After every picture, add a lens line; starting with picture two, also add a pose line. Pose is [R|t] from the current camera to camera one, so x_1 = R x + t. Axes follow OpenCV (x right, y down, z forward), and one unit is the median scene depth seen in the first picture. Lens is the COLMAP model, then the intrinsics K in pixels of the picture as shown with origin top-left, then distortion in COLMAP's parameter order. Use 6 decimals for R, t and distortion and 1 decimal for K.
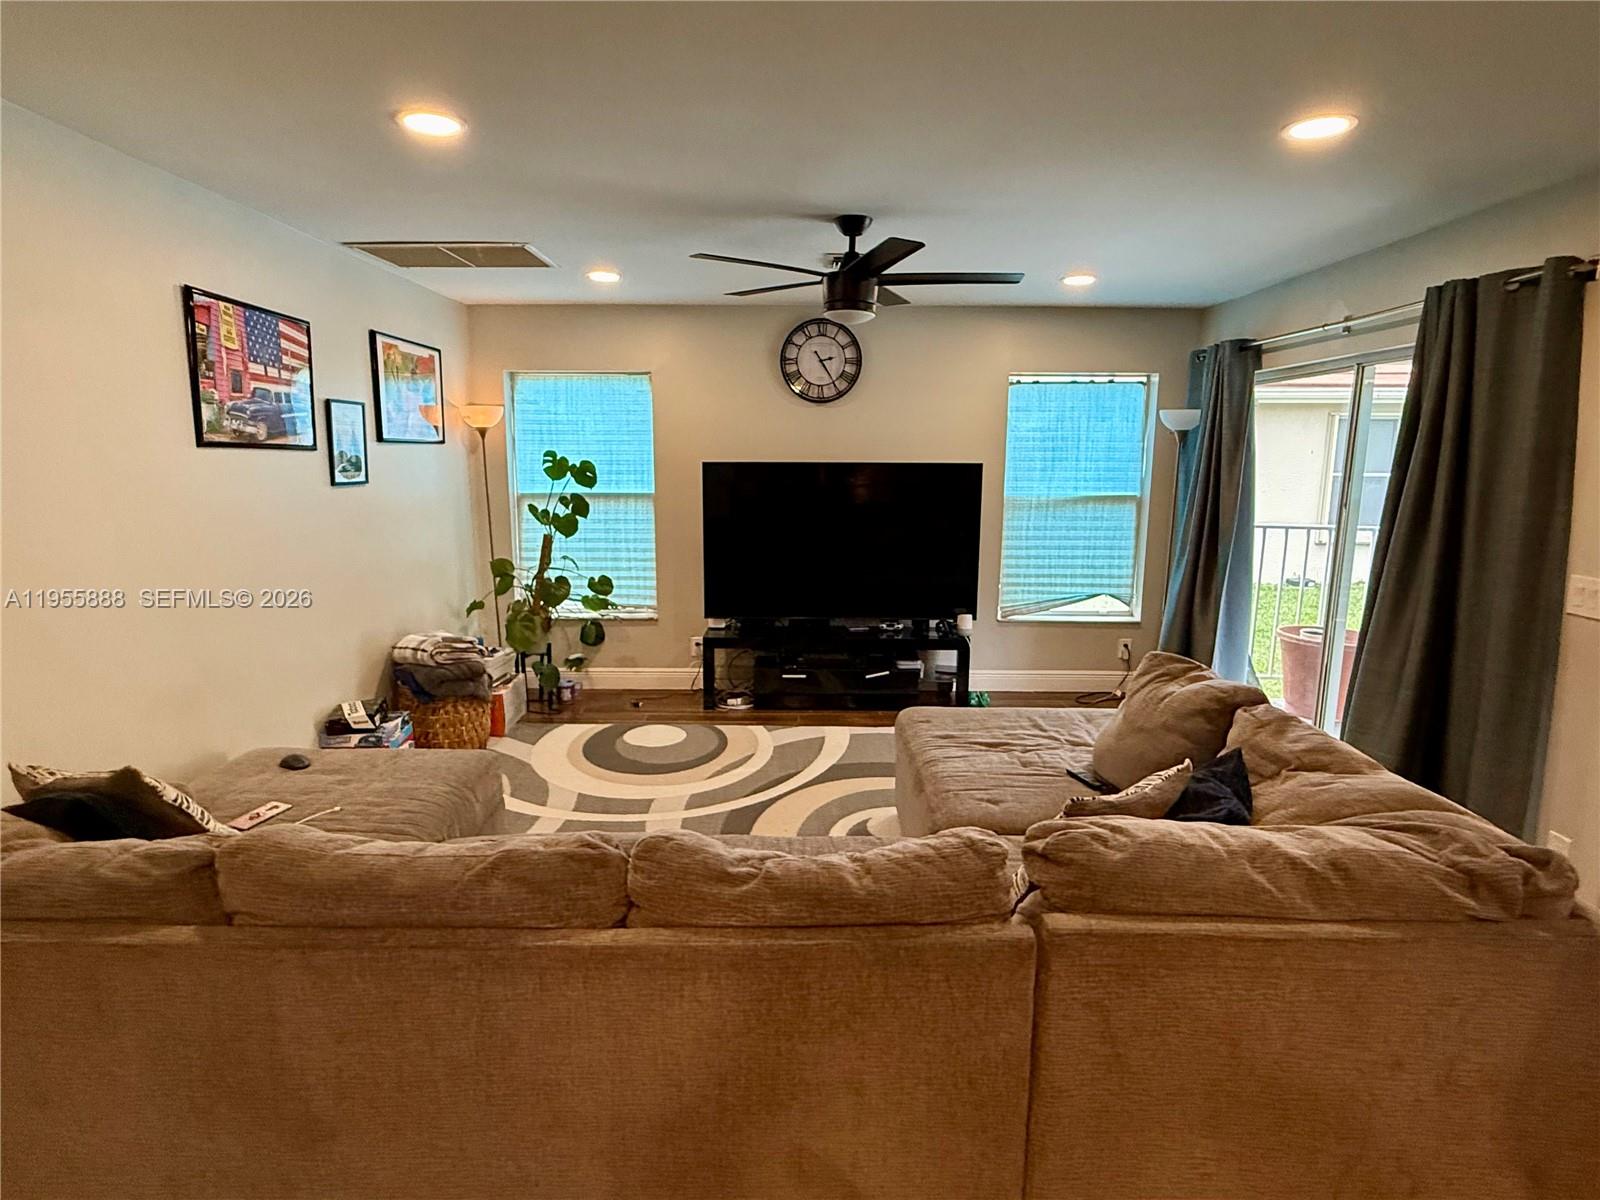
lens RADIAL K [[841.2, 0, 799.6], [0, 841.2, 601.1], [0, 0, 1]] dist [-0.007413, 0.004999]
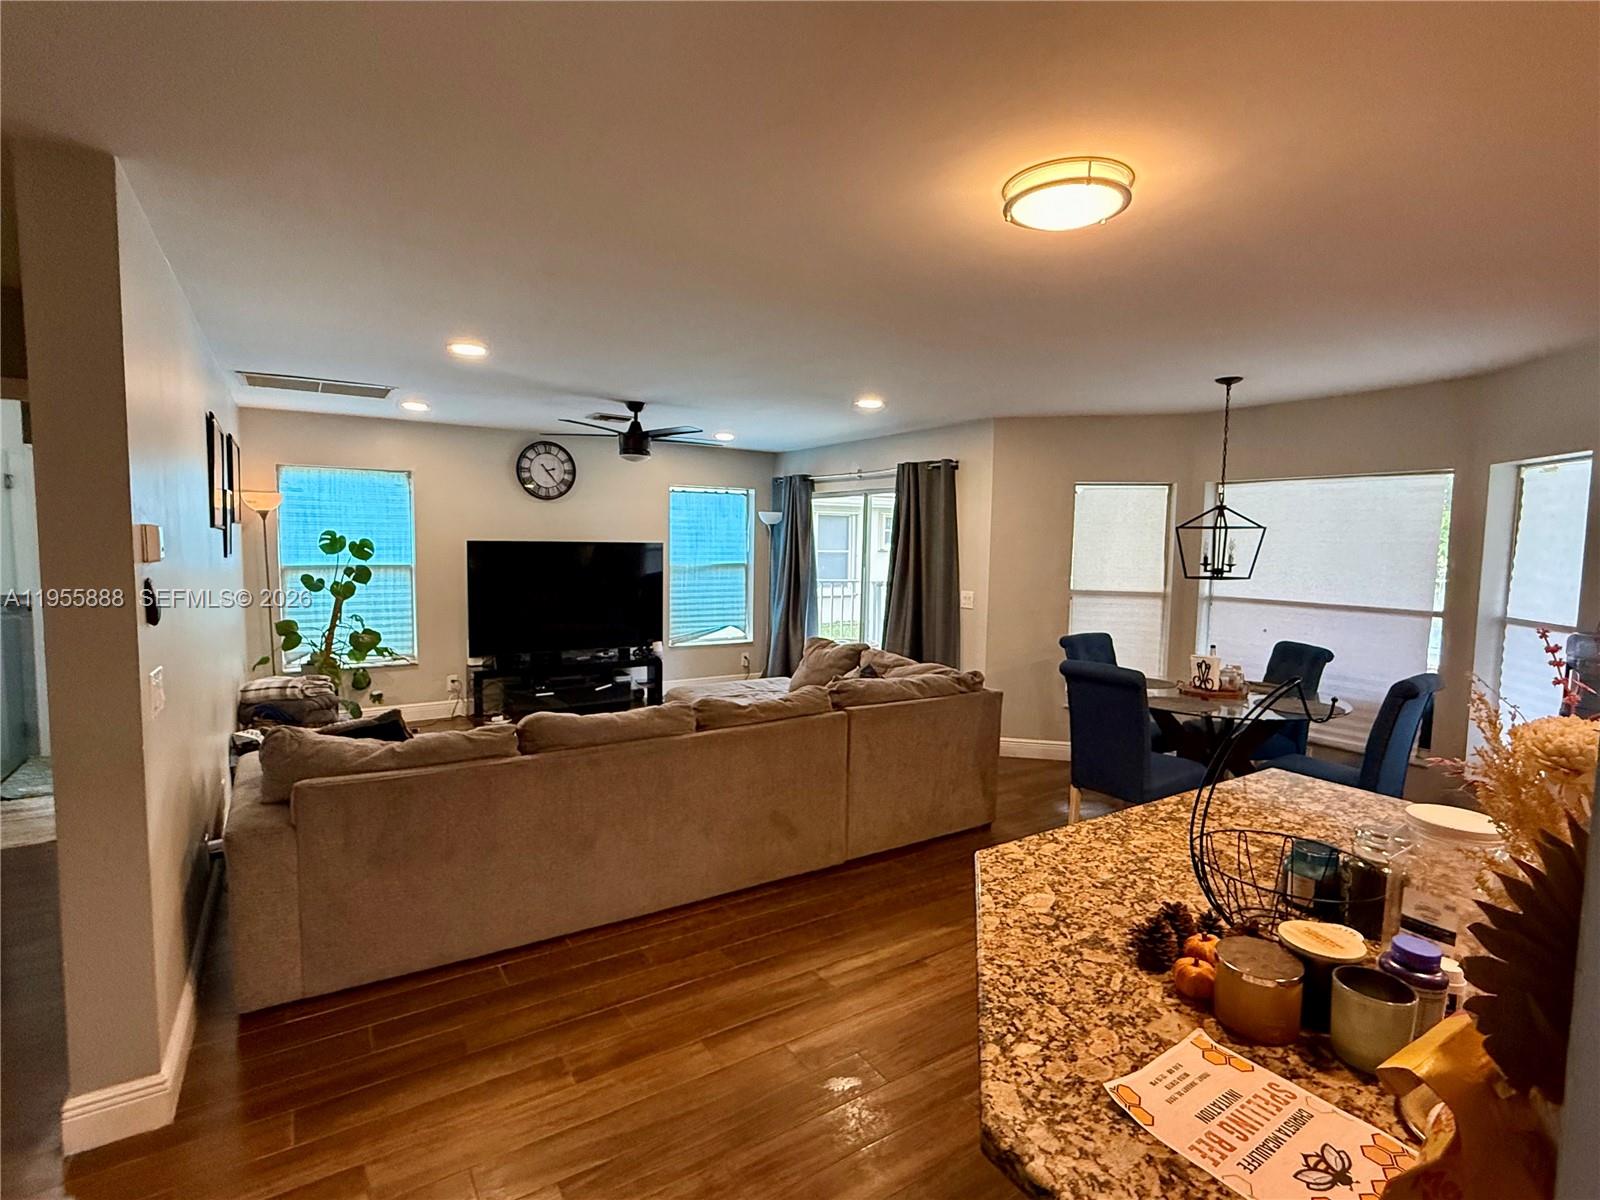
lens RADIAL K [[776.7, 0, 786.9], [0, 776.7, 605.2], [0, 0, 1]] dist [-0.013367, -0.000844]
pose [[0.845207, -0.036440, 0.533195, -0.341960], [0.080432, 0.994983, -0.059499, 0.051127], [-0.528351, 0.093175, 0.843898, -0.300089]]
